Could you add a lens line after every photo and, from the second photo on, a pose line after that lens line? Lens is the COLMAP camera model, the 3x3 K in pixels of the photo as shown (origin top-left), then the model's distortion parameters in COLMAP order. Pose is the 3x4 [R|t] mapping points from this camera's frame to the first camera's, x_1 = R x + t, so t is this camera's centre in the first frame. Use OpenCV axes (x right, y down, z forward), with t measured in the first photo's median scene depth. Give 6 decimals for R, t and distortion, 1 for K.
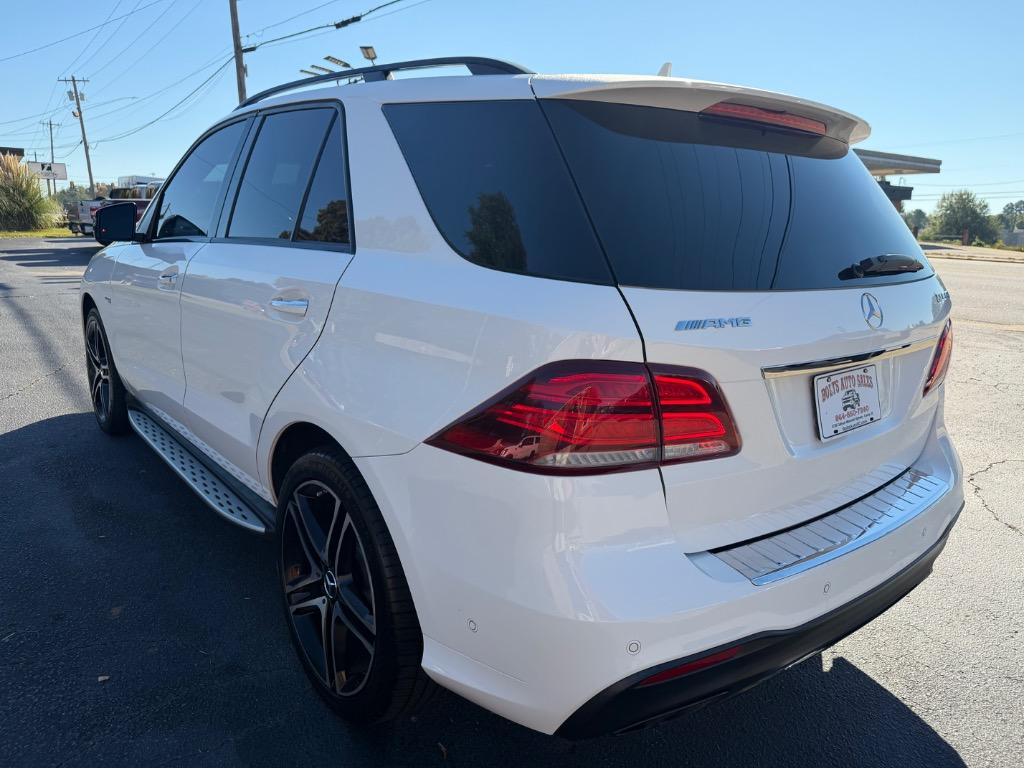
lens RADIAL K [[727.7, 0, 513.1], [0, 727.7, 389.1], [0, 0, 1]] dist [0.013509, -0.024046]
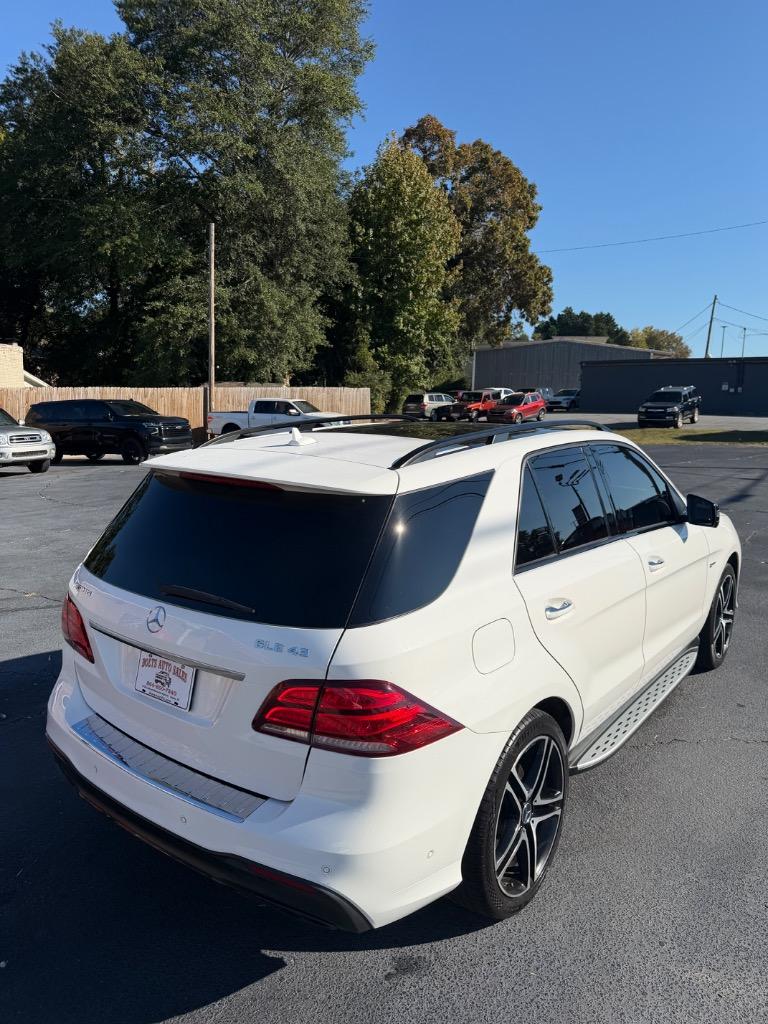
lens RADIAL K [[724.1, 0, 389.6], [0, 724.1, 515.0], [0, 0, 1]] dist [0.033830, -0.057584]
pose [[0.246285, 0.135684, -0.959653, 1.739015], [-0.225175, 0.971069, 0.079509, -0.467055], [0.942677, 0.196508, 0.269713, 0.895234]]
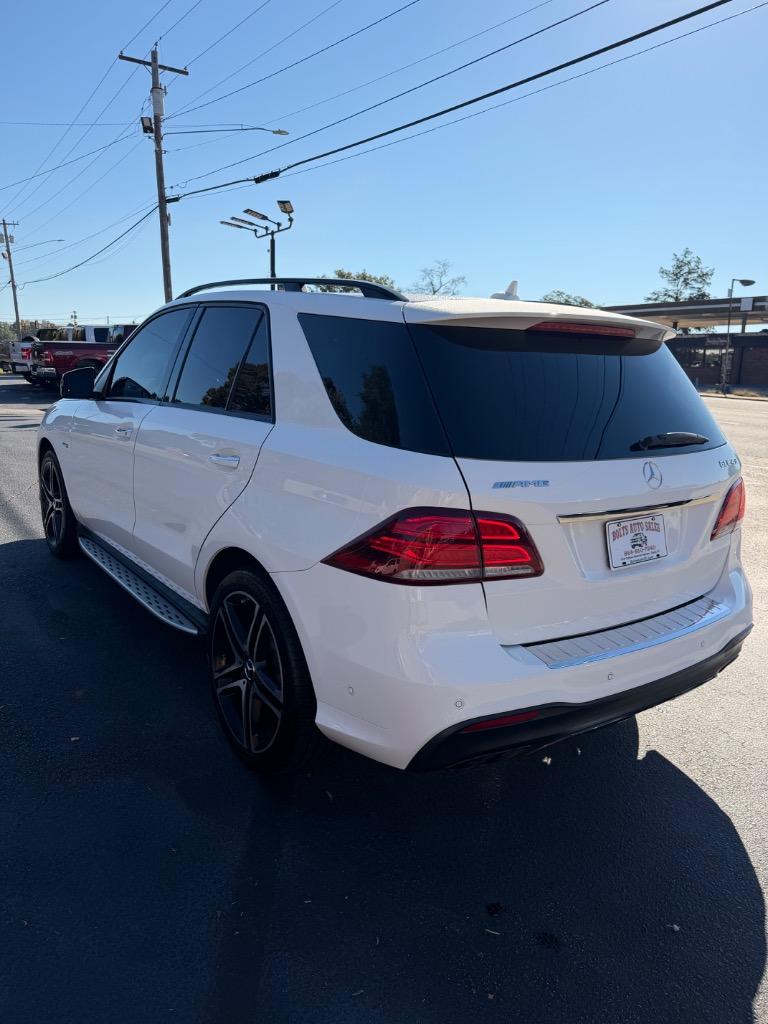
lens RADIAL K [[722.4, 0, 385.9], [0, 722.4, 510.6], [0, 0, 1]] dist [0.029514, -0.044704]
pose [[0.998688, 0.023208, -0.045652, 0.053660], [-0.024332, 0.999410, -0.024231, 0.003438], [0.045063, 0.025310, 0.998663, -0.326681]]
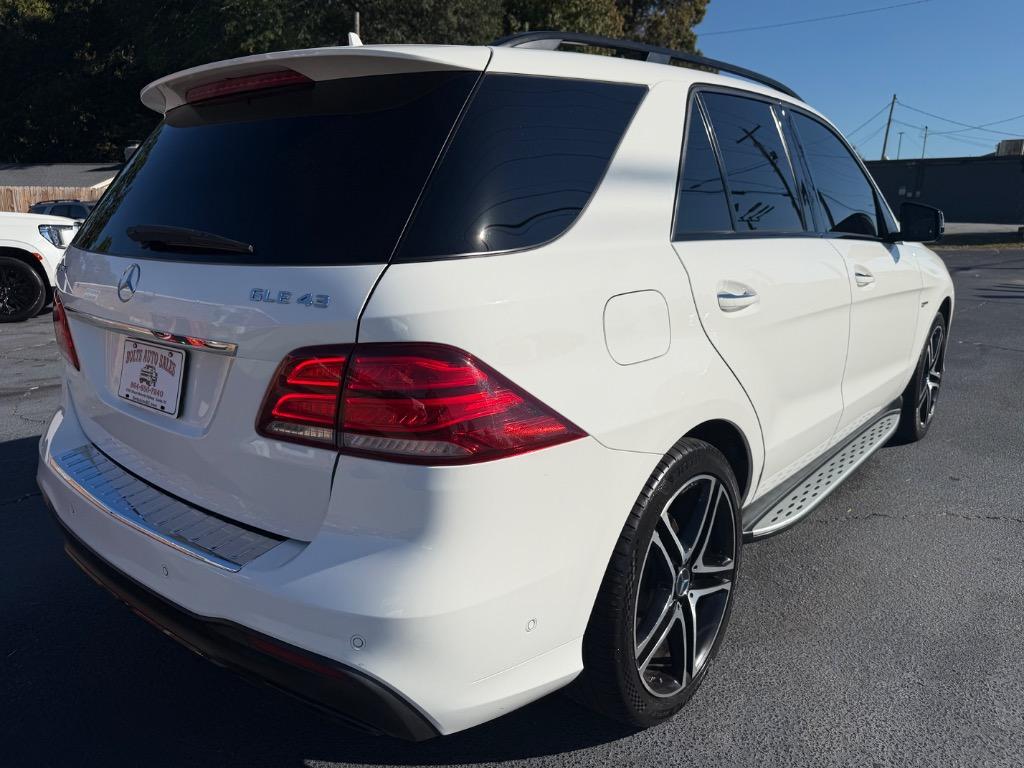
lens RADIAL K [[735.8, 0, 517.7], [0, 735.8, 389.8], [0, 0, 1]] dist [-0.001152, -0.008792]
pose [[0.208222, 0.210524, -0.955156, 1.380959], [-0.224851, 0.960708, 0.162731, -0.216724], [0.951885, 0.180883, 0.247377, 1.131399]]
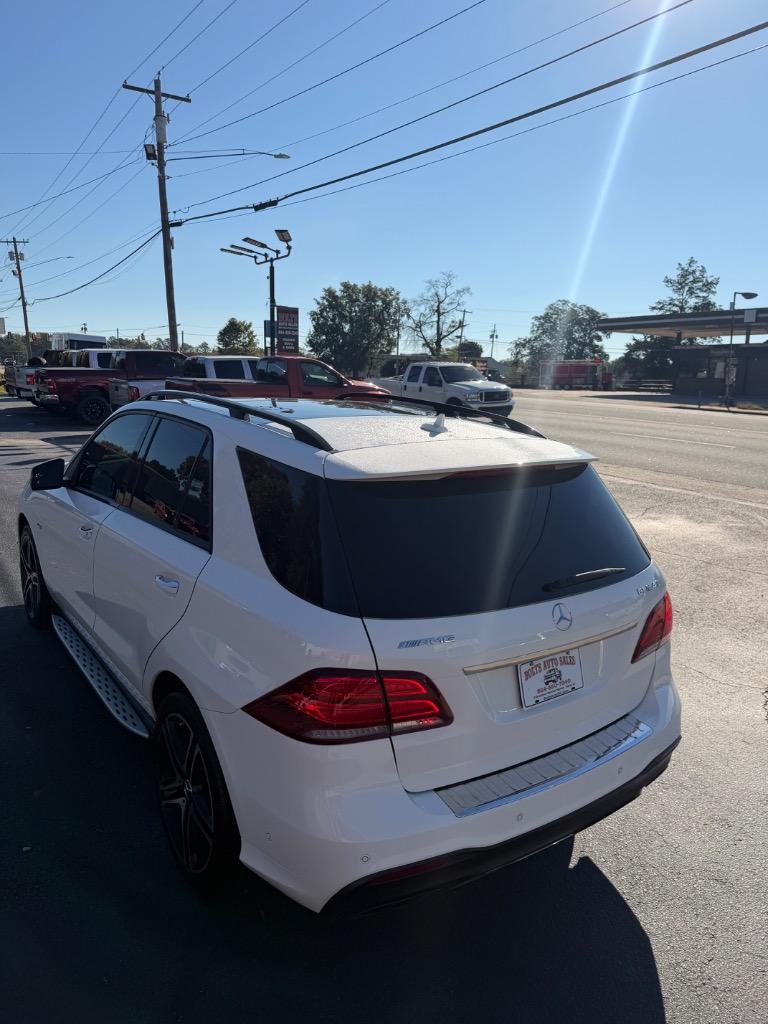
lens RADIAL K [[718.9, 0, 381.6], [0, 718.9, 508.9], [0, 0, 1]] dist [0.042918, -0.064953]
pose [[0.997951, 0.018601, -0.061227, 0.197210], [-0.020989, 0.999035, -0.038582, -0.226972], [0.060450, 0.039788, 0.997378, -0.384104]]
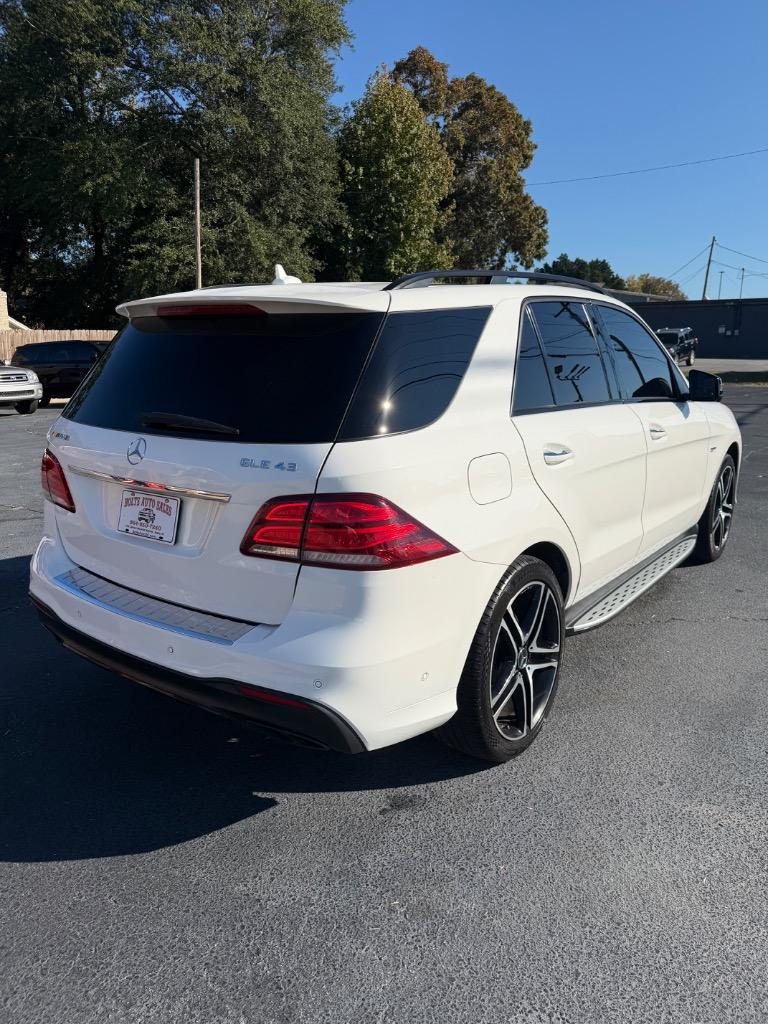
lens RADIAL K [[727.7, 0, 384.0], [0, 727.7, 512.0], [0, 0, 1]] dist [0.013509, -0.024046]
pose [[0.249539, 0.191521, -0.949237, 1.722670], [-0.218328, 0.966135, 0.137536, -0.254867], [0.943432, 0.172924, 0.282903, 0.951087]]
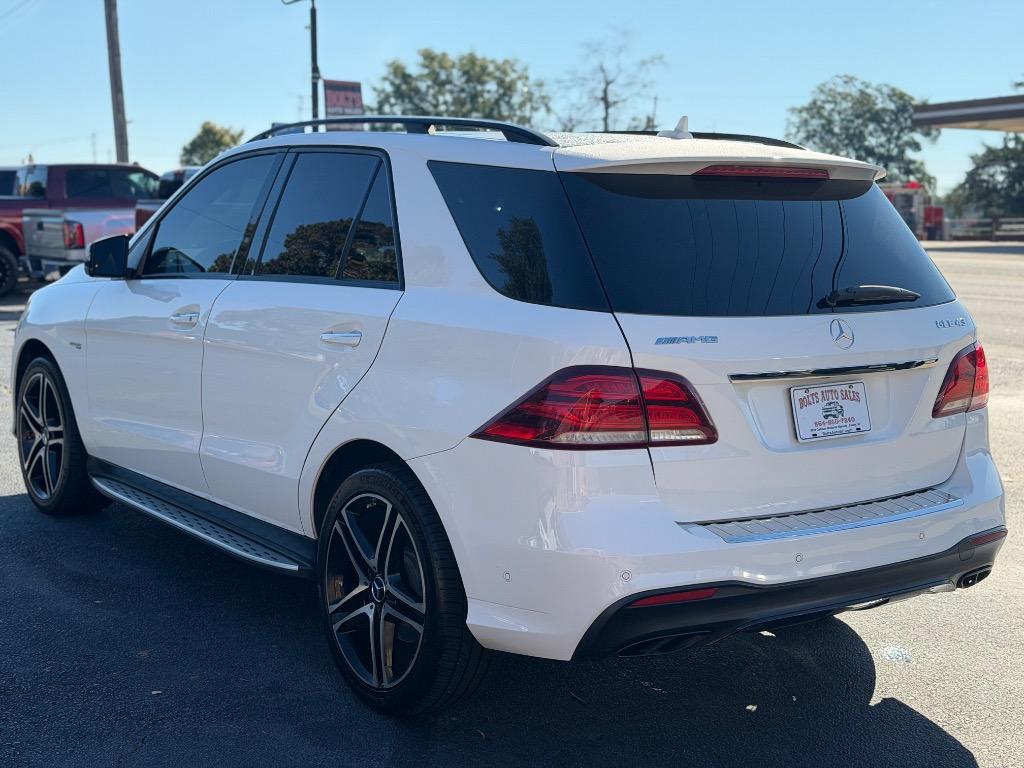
lens RADIAL K [[1417.9, 0, 517.1], [0, 1417.9, 383.1], [0, 0, 1]] dist [-0.028204, 0.360115]
pose [[0.998651, -0.007974, -0.051309, 0.071287], [0.002255, 0.993864, -0.110582, 0.203021], [0.051876, 0.110317, 0.992542, -1.171526]]
